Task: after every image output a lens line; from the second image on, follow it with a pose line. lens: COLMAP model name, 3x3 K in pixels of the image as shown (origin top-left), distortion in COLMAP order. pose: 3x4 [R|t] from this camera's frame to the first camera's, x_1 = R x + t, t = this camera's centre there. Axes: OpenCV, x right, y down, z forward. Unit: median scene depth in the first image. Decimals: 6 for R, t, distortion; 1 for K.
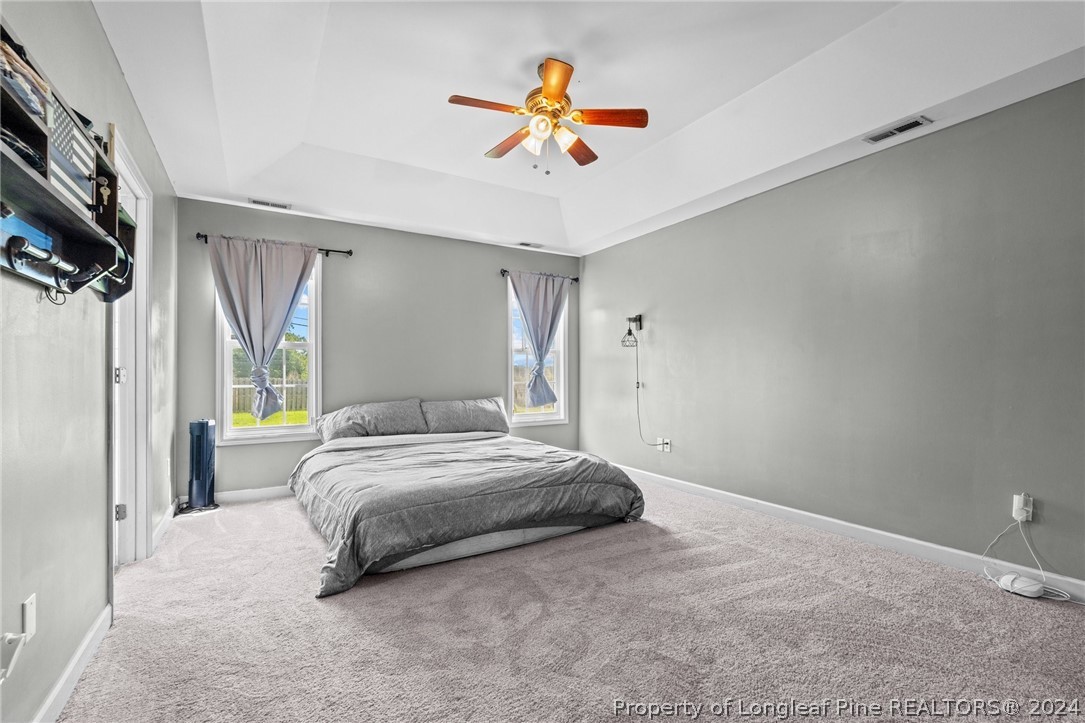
lens RADIAL K [[478.0, 0, 544.2], [0, 478.0, 372.7], [0, 0, 1]] dist [-0.009922, 0.000249]
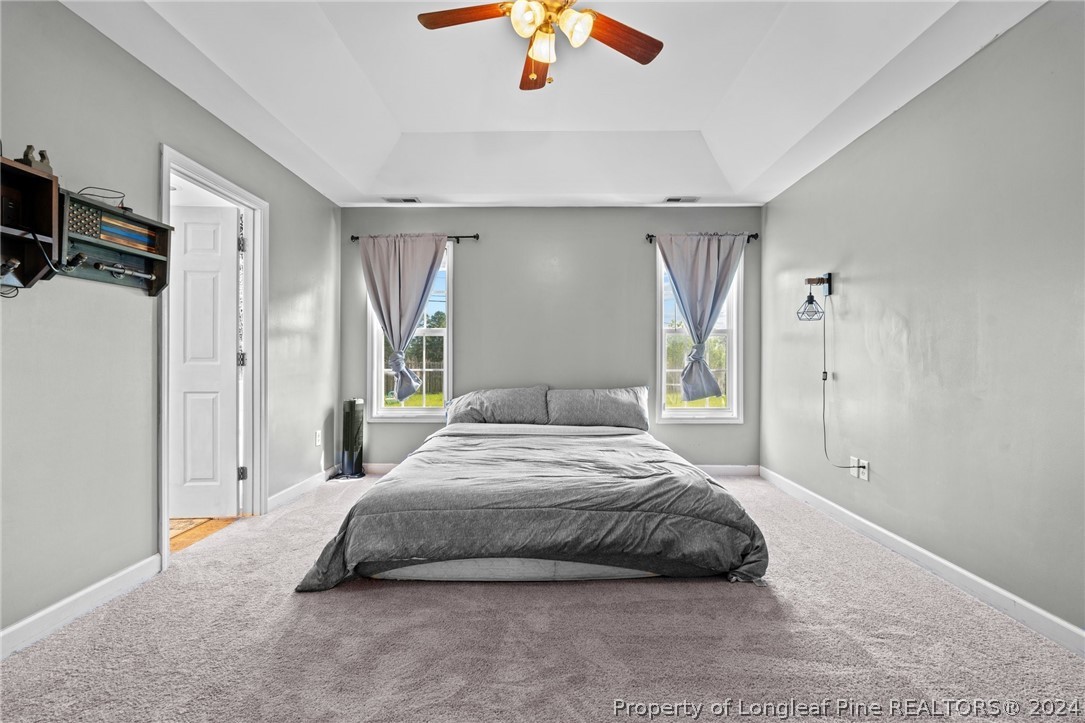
lens RADIAL K [[473.2, 0, 544.8], [0, 473.2, 361.4], [0, 0, 1]] dist [-0.007847, 0.000972]
pose [[0.851101, 0.004168, -0.524986, 0.291315], [-0.001413, 0.999983, 0.005647, 0.002329], [0.525001, -0.004064, 0.851092, 0.296440]]
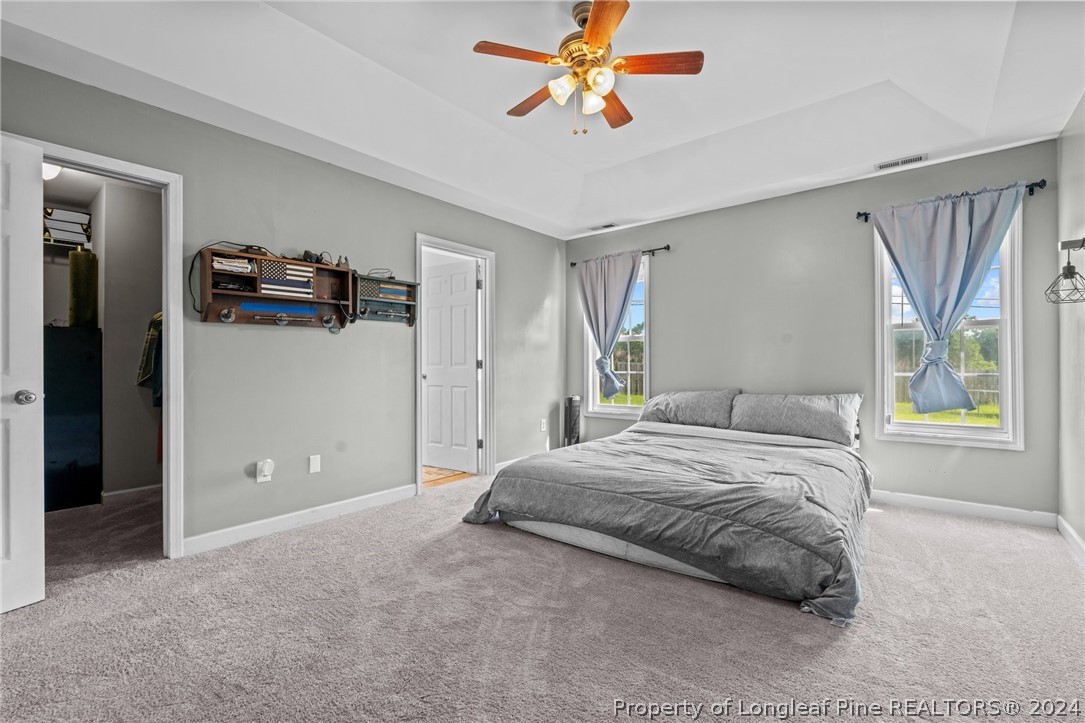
lens RADIAL K [[473.2, 0, 544.8], [0, 473.2, 361.4], [0, 0, 1]] dist [-0.007847, 0.000972]
pose [[0.338042, -0.005721, -0.941113, 0.609215], [0.007307, 0.999967, -0.003455, 0.001985], [0.941103, -0.005709, 0.338073, 0.490270]]
